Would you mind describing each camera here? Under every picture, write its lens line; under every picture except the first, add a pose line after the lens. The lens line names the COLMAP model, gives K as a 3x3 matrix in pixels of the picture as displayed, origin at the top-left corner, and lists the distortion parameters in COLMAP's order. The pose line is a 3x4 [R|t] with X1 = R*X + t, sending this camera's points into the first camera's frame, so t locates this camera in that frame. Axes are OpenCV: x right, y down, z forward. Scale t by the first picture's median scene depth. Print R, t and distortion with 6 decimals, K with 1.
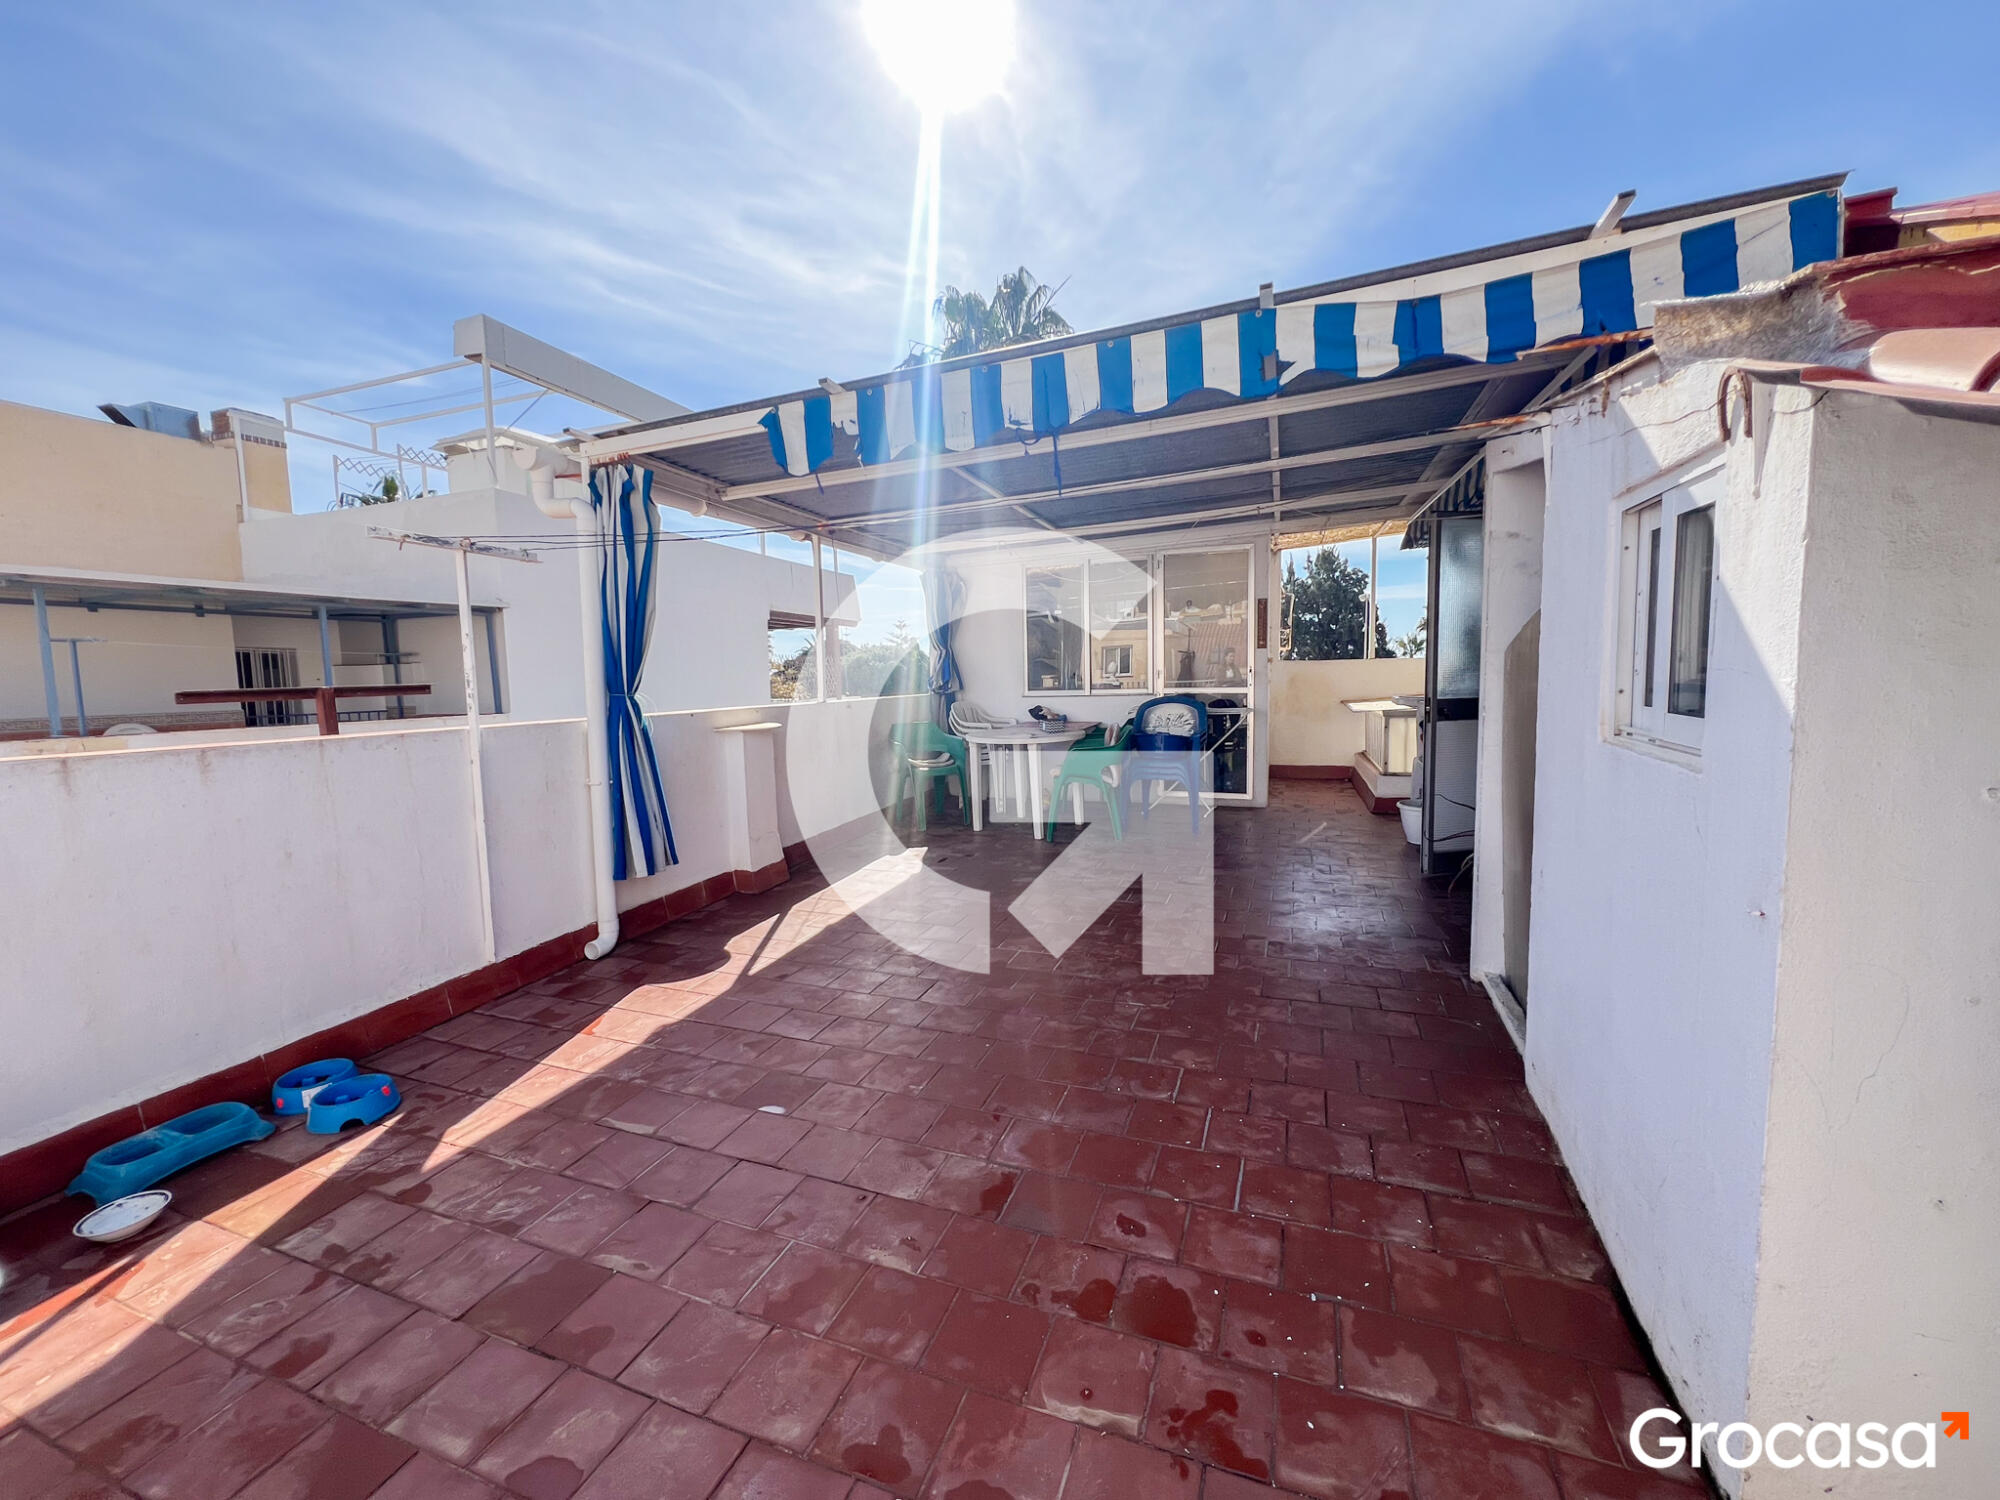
lens RADIAL K [[748.4, 0, 994.0], [0, 748.4, 743.6], [0, 0, 1]] dist [-0.001346, 0.000159]
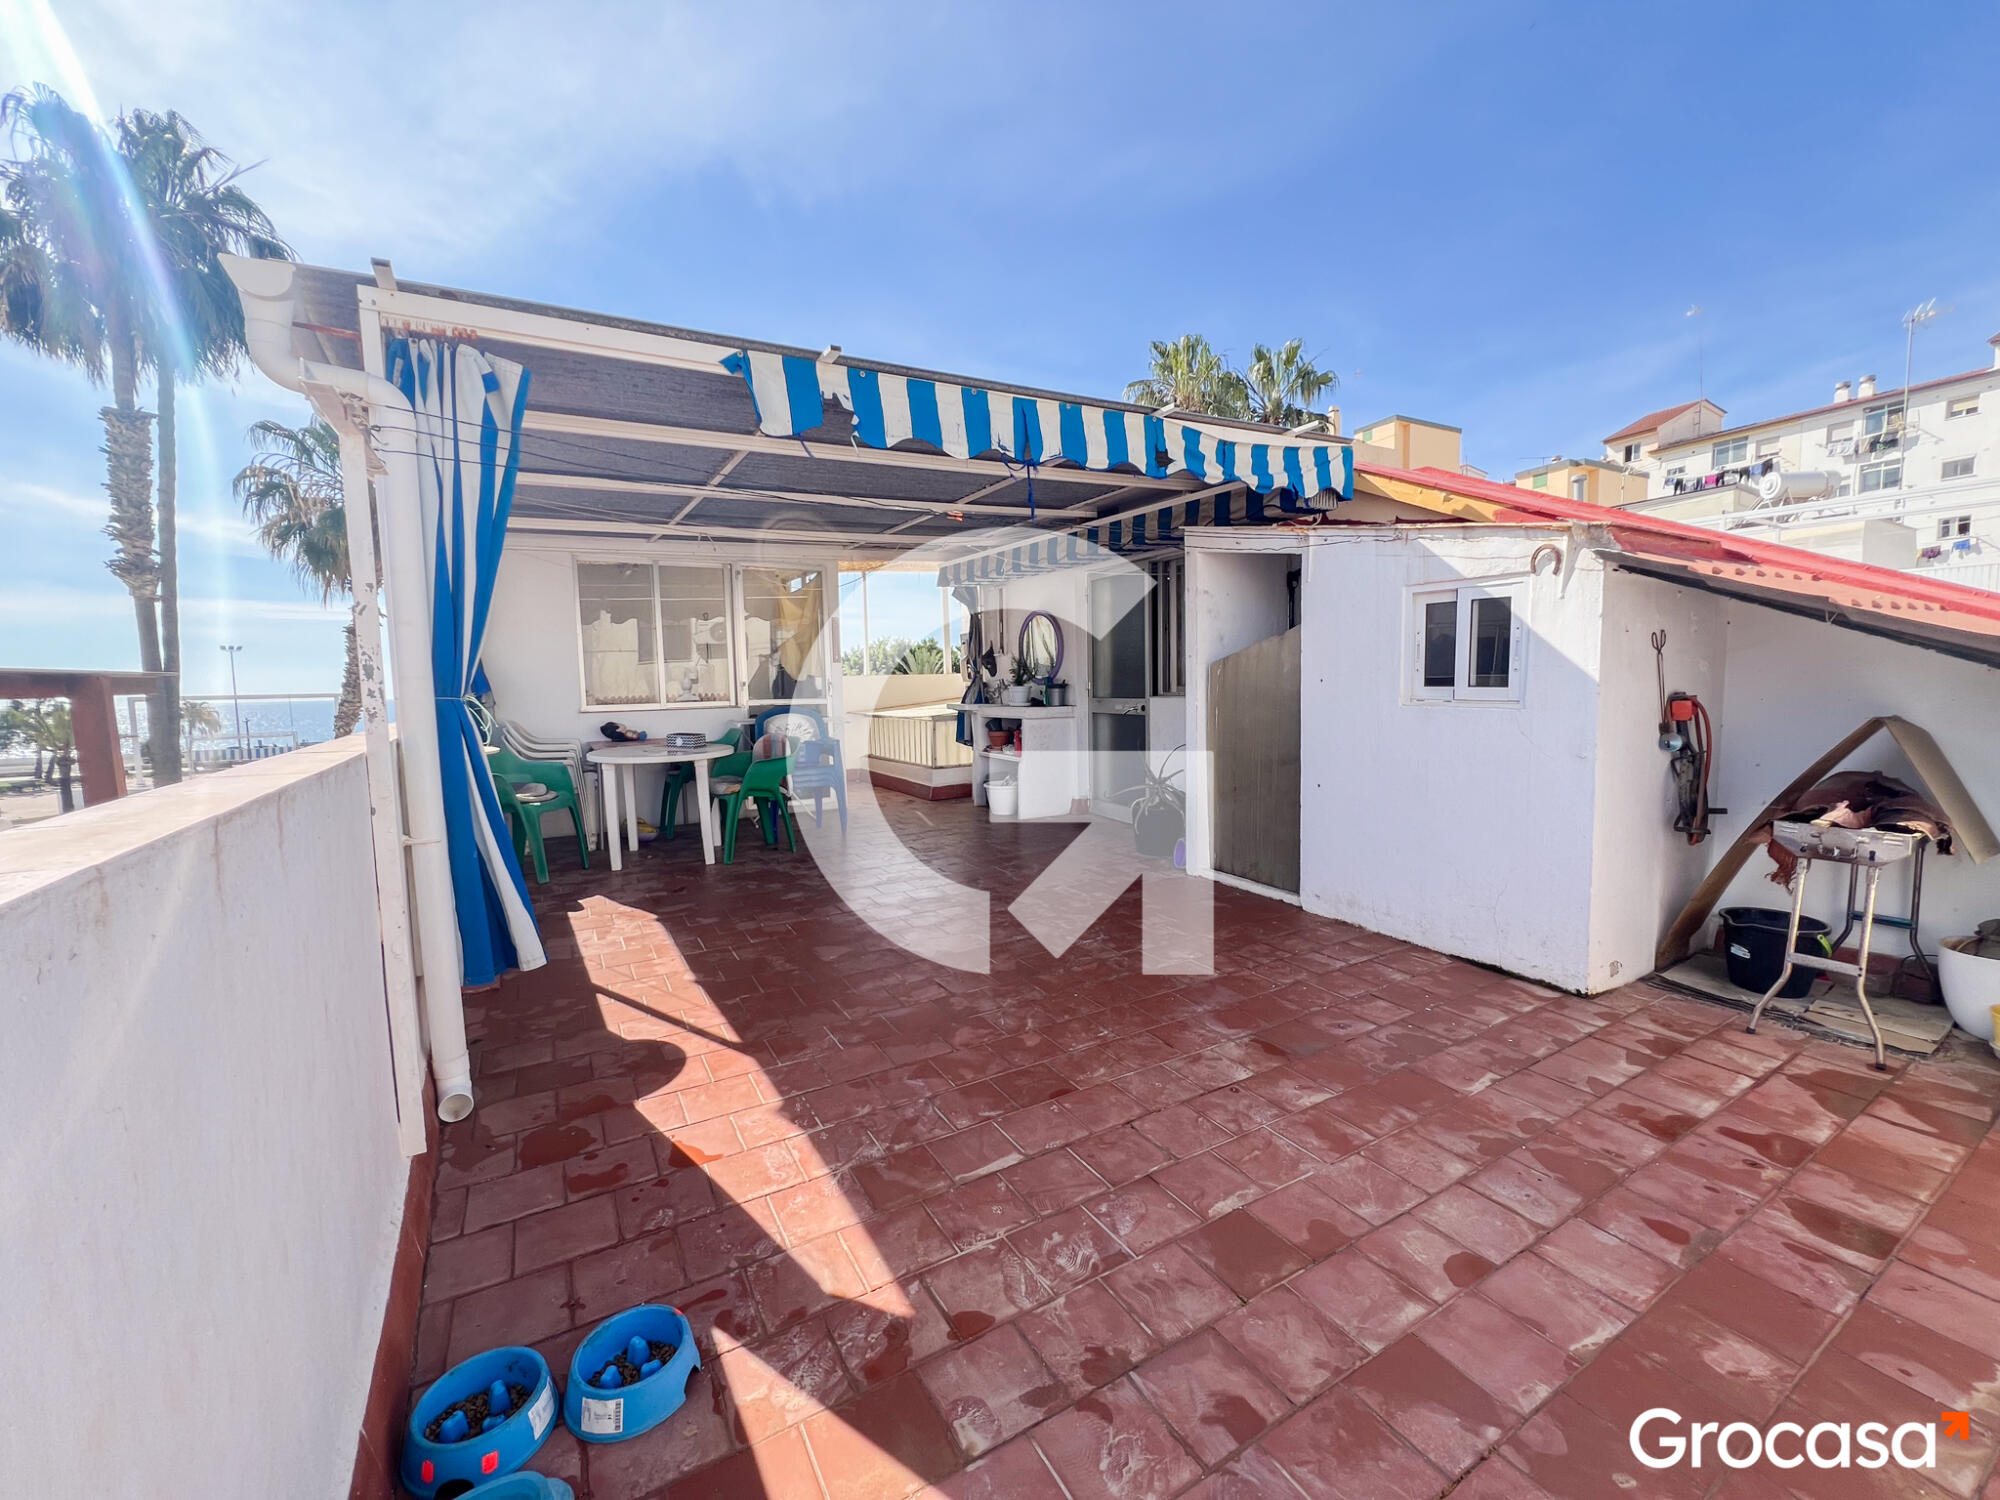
lens RADIAL K [[784.3, 0, 925.7], [0, 784.3, 753.2], [0, 0, 1]] dist [-0.003043, -0.000290]
pose [[0.664798, -0.057067, 0.744841, -1.108526], [0.072935, 0.997273, 0.011311, 0.004382], [-0.743455, 0.046806, 0.667147, 0.380422]]
